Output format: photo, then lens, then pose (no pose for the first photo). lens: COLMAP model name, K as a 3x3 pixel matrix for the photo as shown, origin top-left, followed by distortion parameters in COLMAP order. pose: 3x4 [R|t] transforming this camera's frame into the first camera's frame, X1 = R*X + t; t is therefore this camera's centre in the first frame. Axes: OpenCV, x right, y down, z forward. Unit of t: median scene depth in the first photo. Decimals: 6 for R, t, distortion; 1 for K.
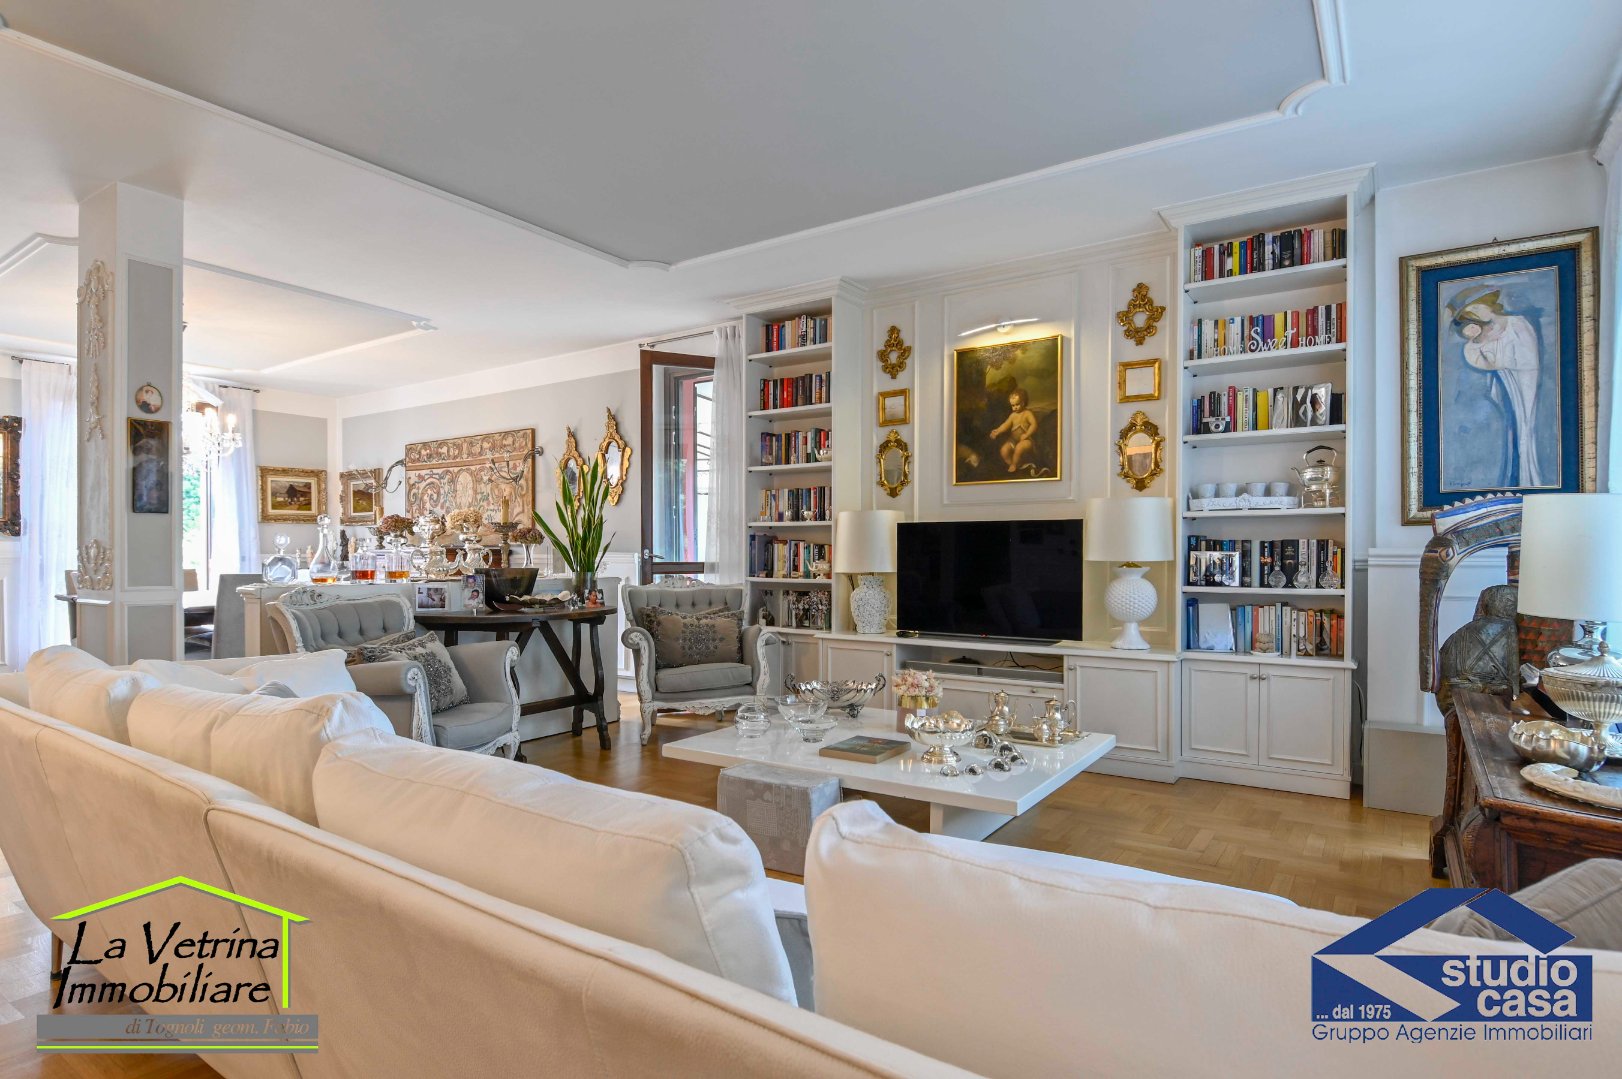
lens RADIAL K [[858.0, 0, 800.6], [0, 858.0, 573.7], [0, 0, 1]] dist [0.003981, -0.005890]
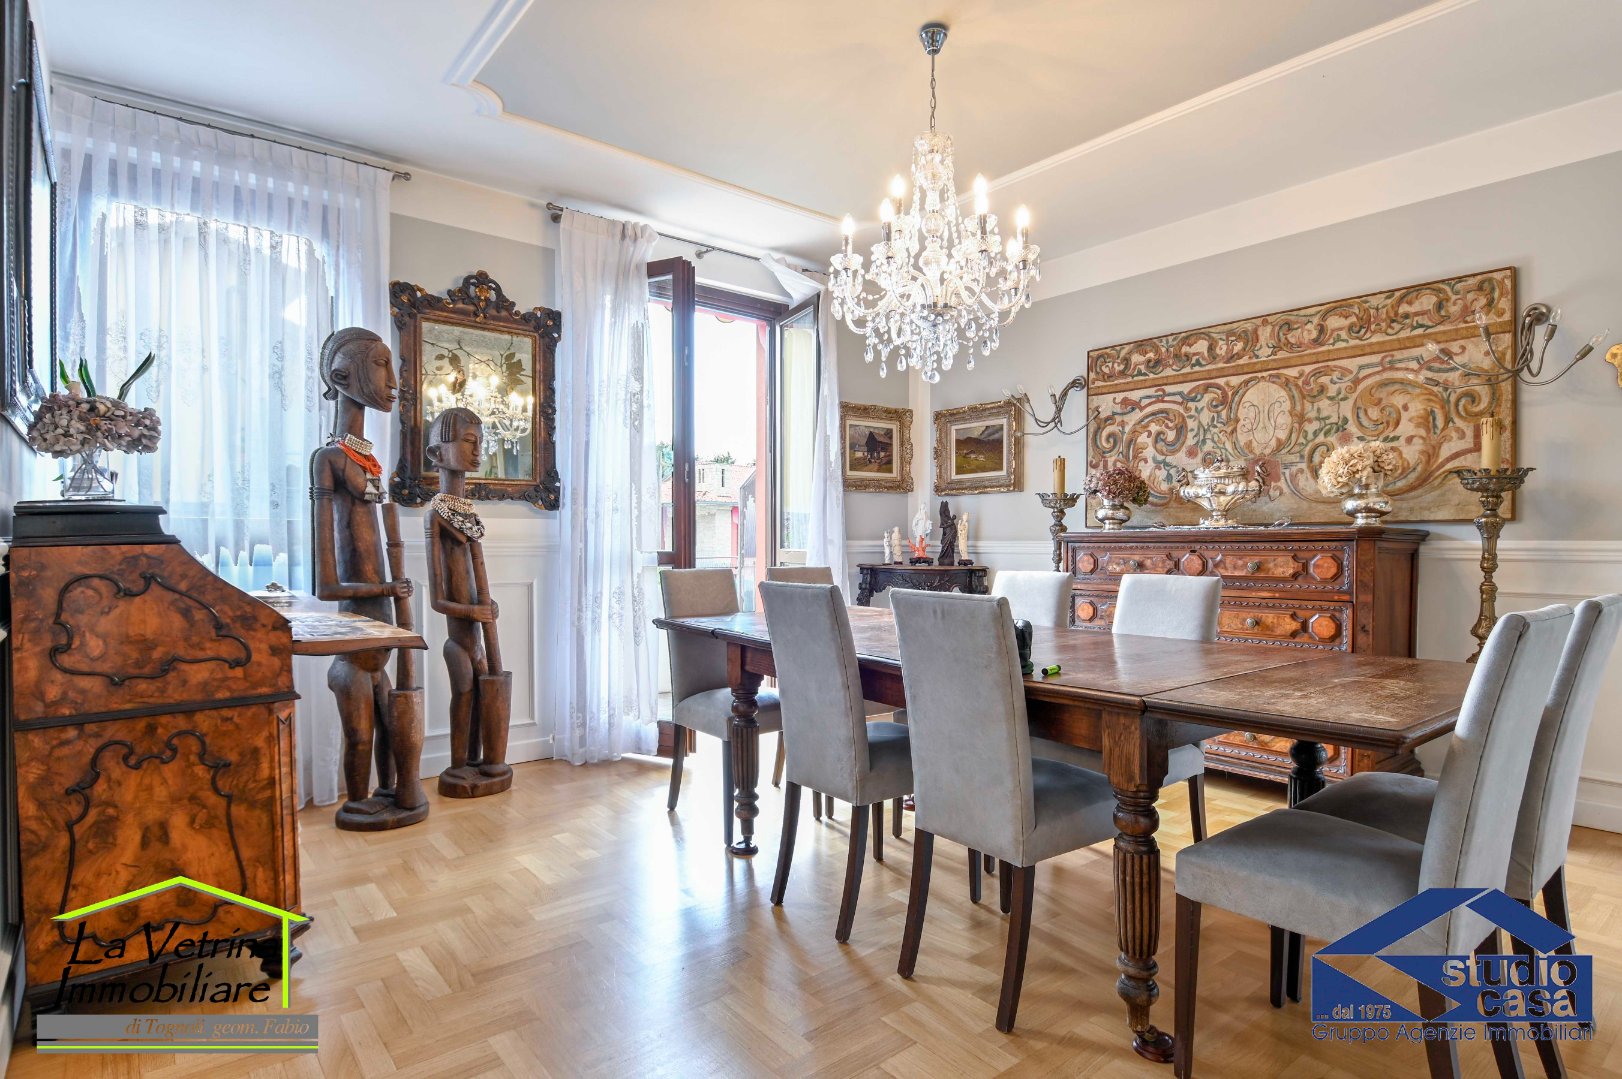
lens RADIAL K [[858.0, 0, 816.7], [0, 858.0, 550.8], [0, 0, 1]] dist [0.003981, -0.005890]
pose [[0.961808, 0.000584, -0.273724, -0.486844], [-0.004644, 0.999889, -0.014183, -0.007391], [0.273685, 0.014912, 0.961704, 0.407118]]
